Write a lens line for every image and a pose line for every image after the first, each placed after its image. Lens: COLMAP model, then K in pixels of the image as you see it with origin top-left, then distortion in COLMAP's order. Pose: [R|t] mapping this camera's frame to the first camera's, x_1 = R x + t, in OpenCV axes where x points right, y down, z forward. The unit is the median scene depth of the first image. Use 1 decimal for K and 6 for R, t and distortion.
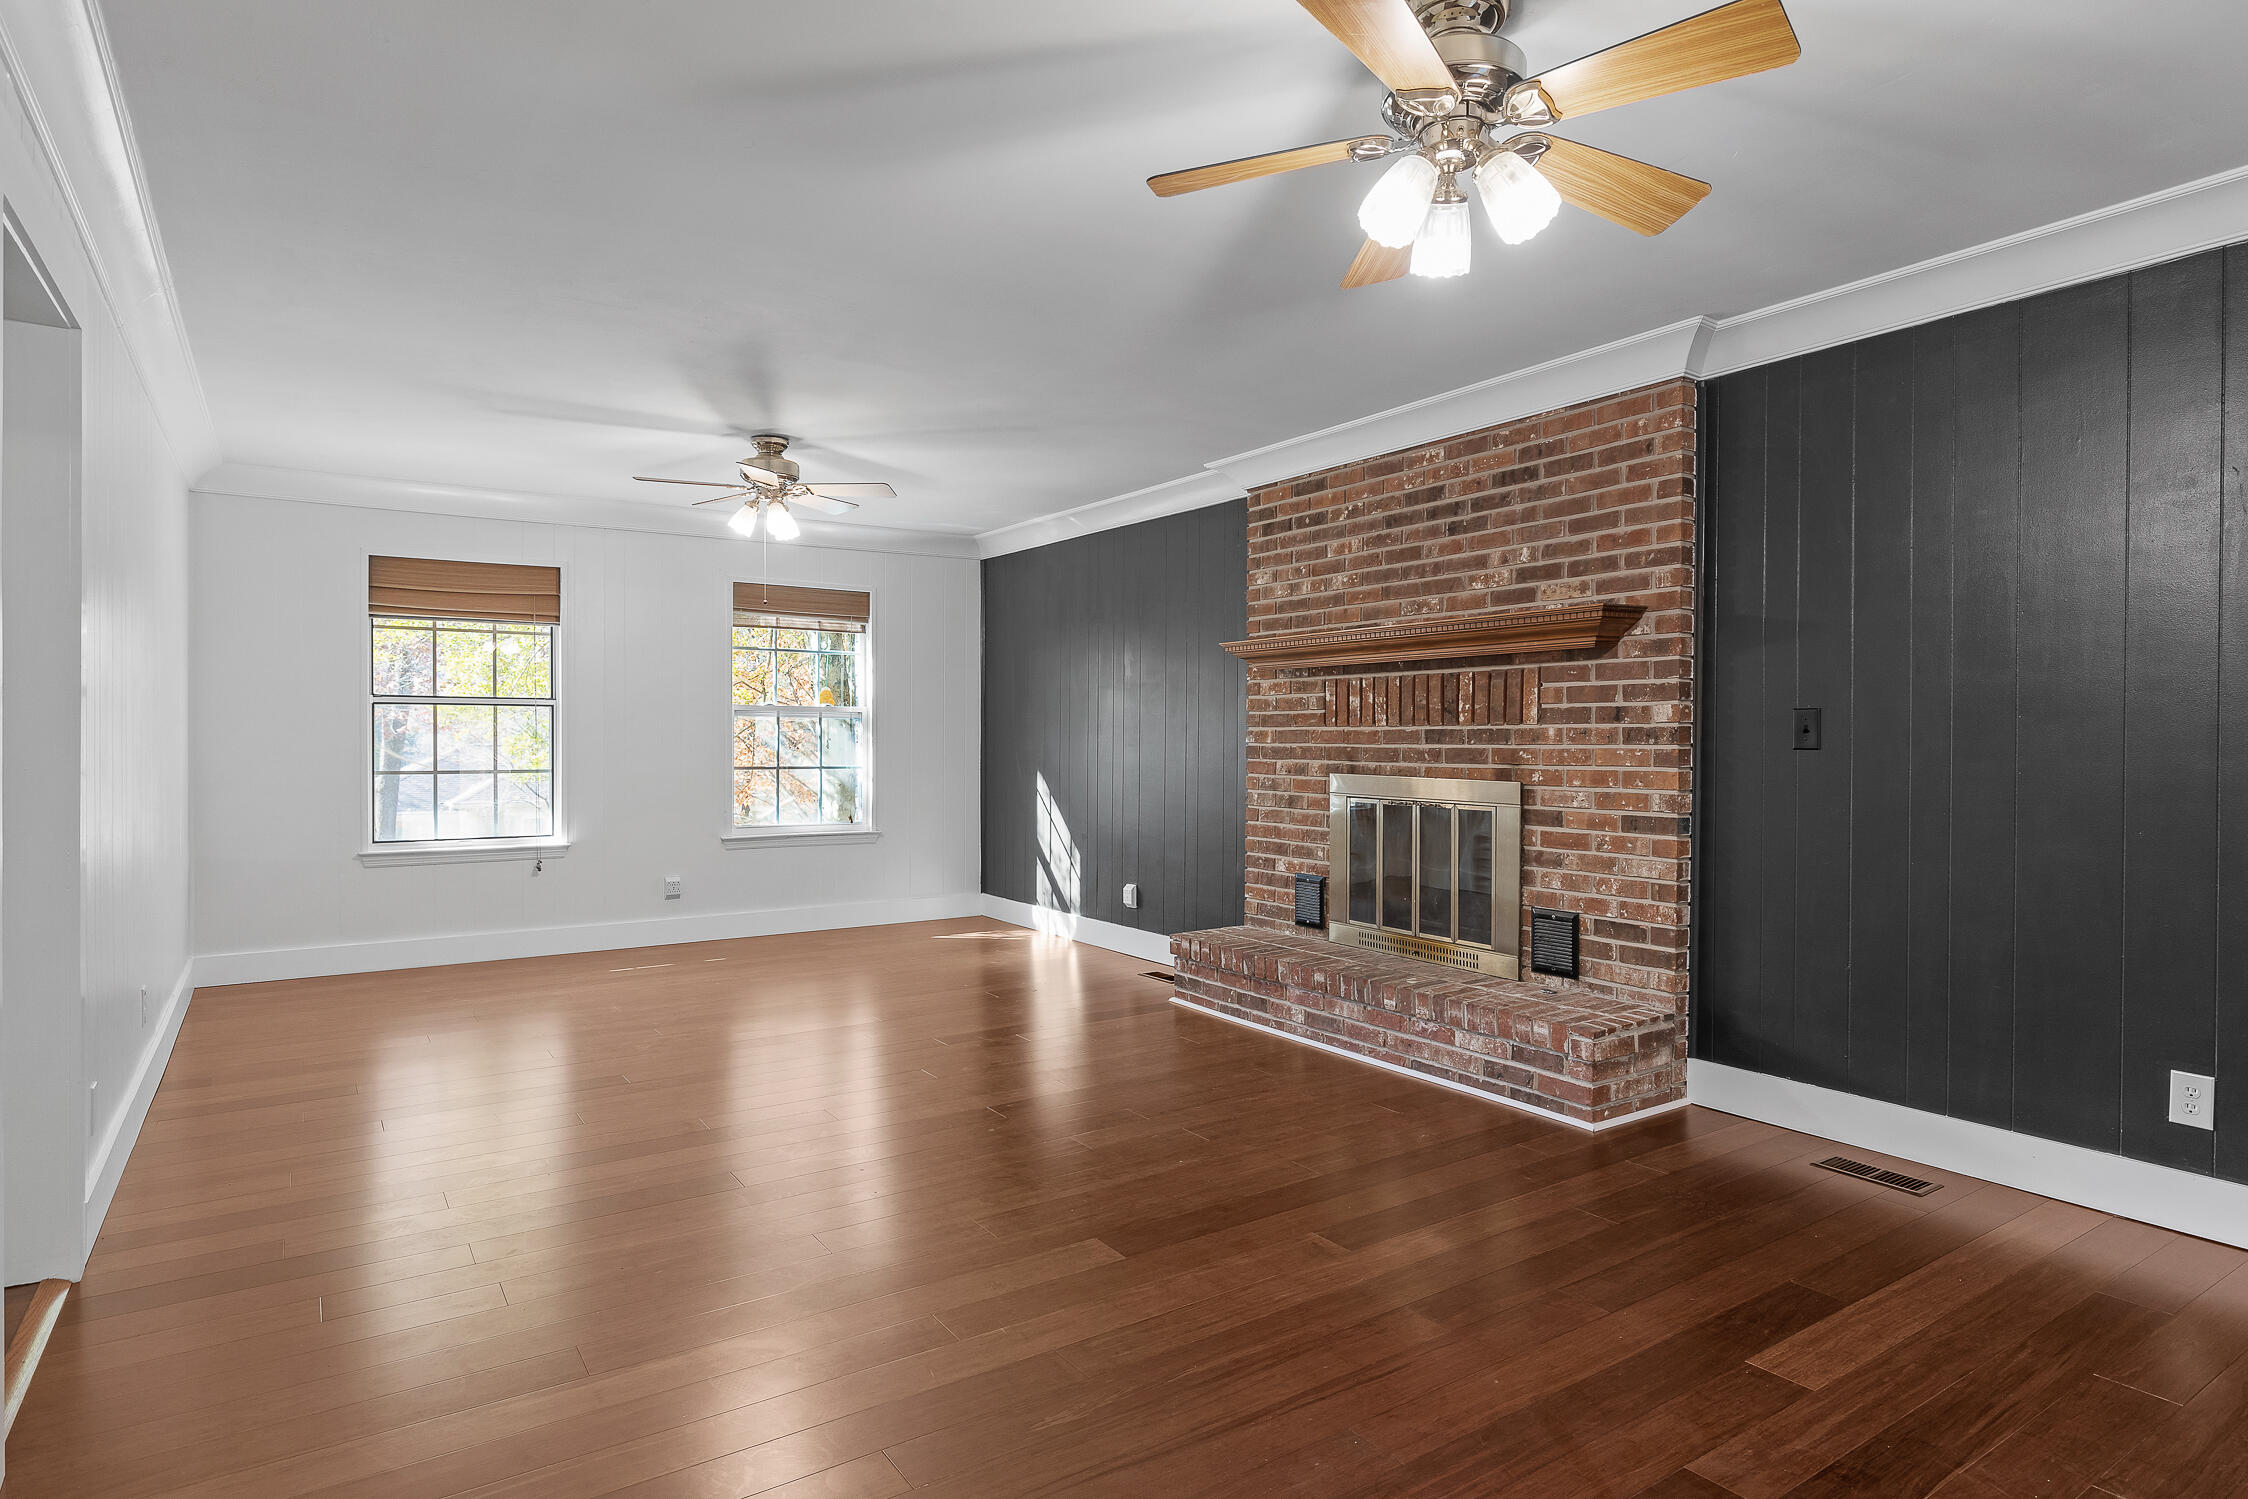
lens RADIAL K [[1229.7, 0, 1119.1], [0, 1229.7, 751.0], [0, 0, 1]] dist [0.002115, -0.001644]
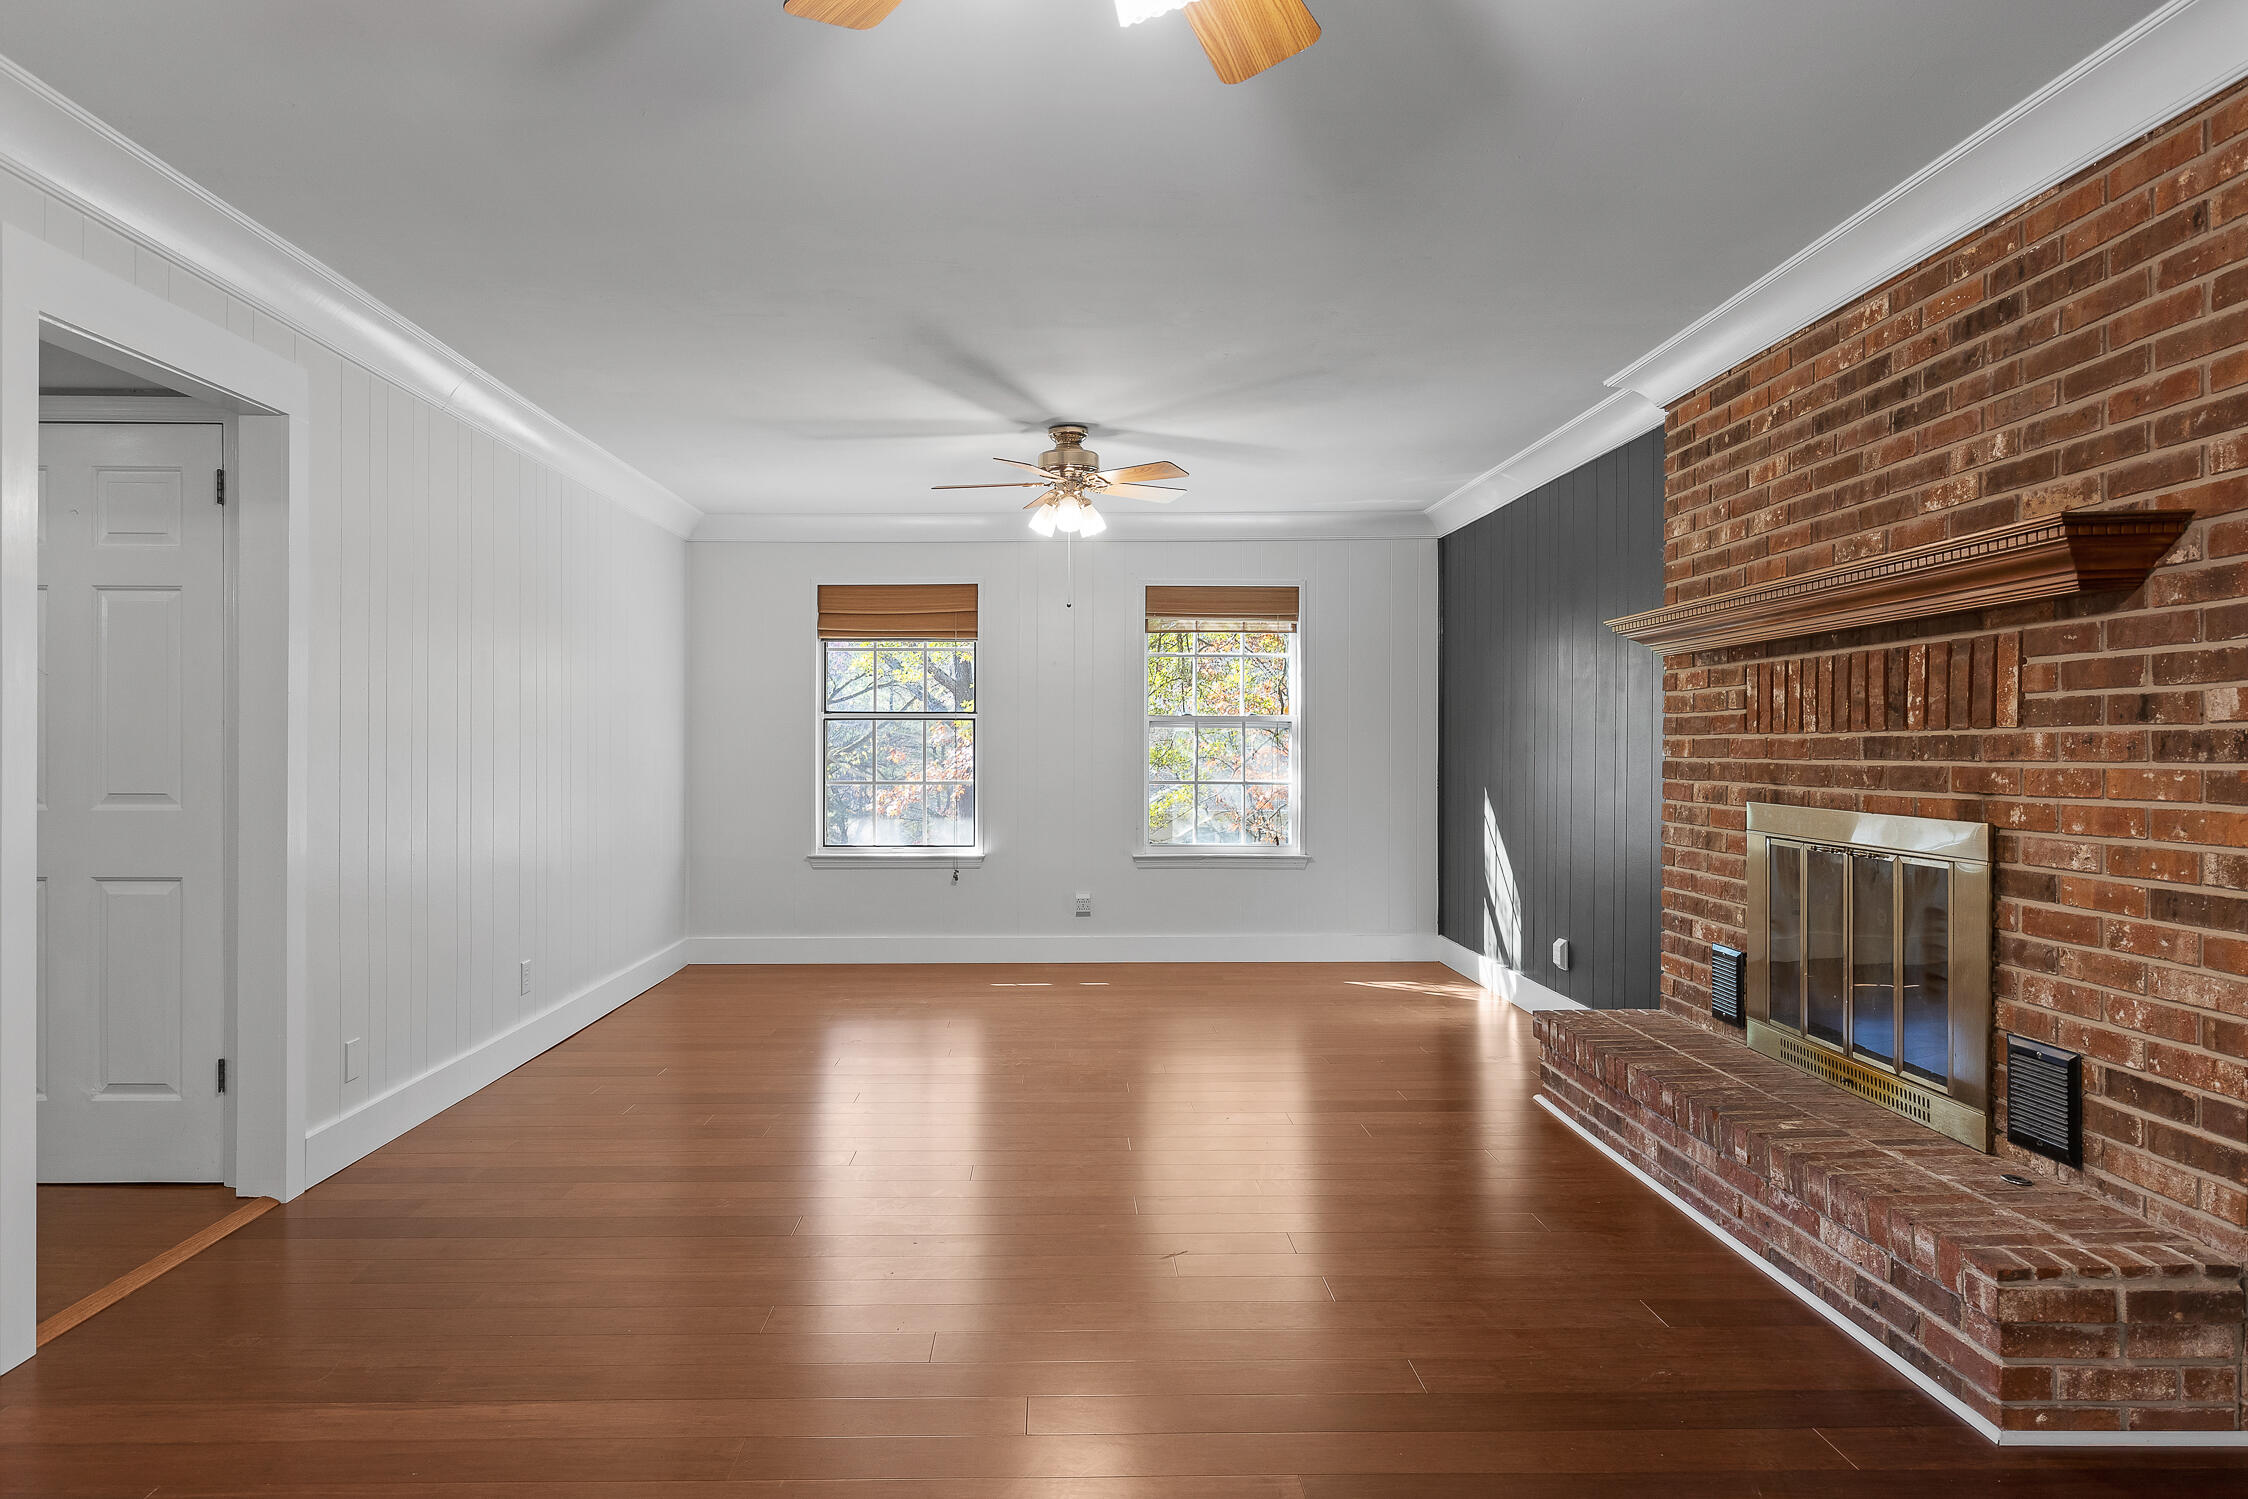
lens RADIAL K [[1297.3, 0, 1061.6], [0, 1297.3, 752.4], [0, 0, 1]] dist [0.004764, 0.000557]
pose [[0.832225, -0.000189, -0.554438, 0.276377], [-0.004509, 0.999965, -0.007109, -0.002742], [0.554419, 0.008416, 0.832195, 0.198627]]
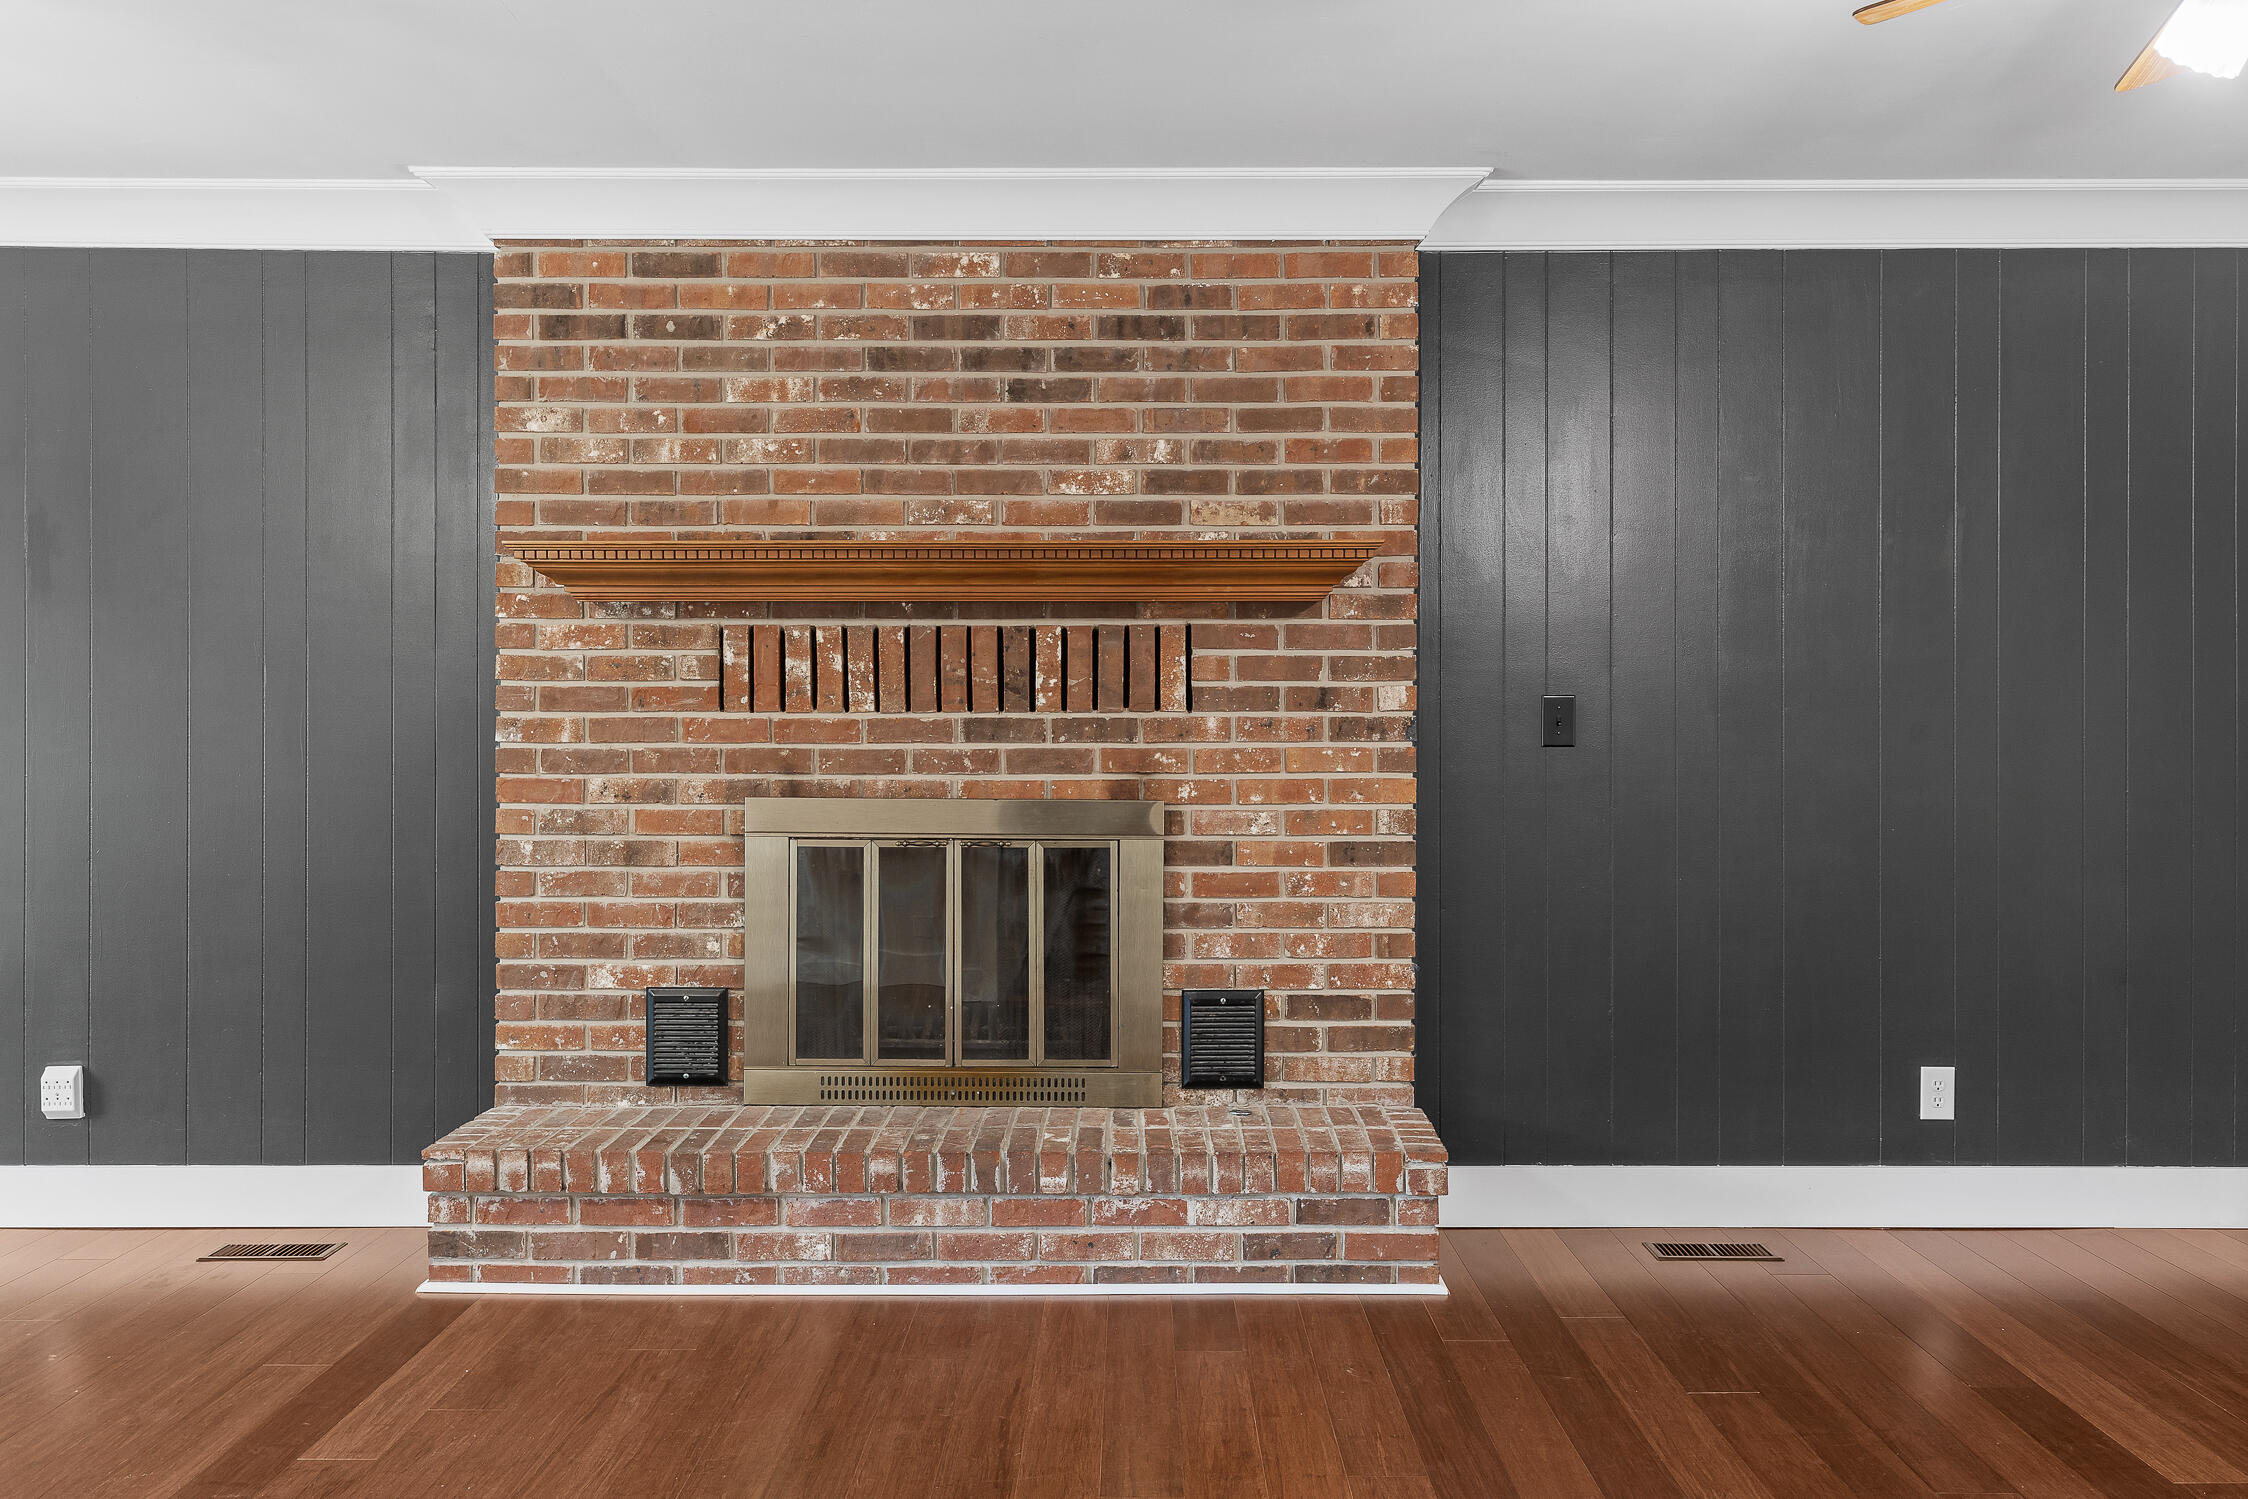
lens RADIAL K [[1808.1, 0, 1134.1], [0, 1808.1, 749.2], [0, 0, 1]] dist [0.003728, 0.004648]
pose [[0.554337, -0.006004, 0.832271, -0.436394], [0.009560, 0.999954, 0.000846, -0.002495], [-0.832238, 0.007487, 0.554368, 0.443216]]
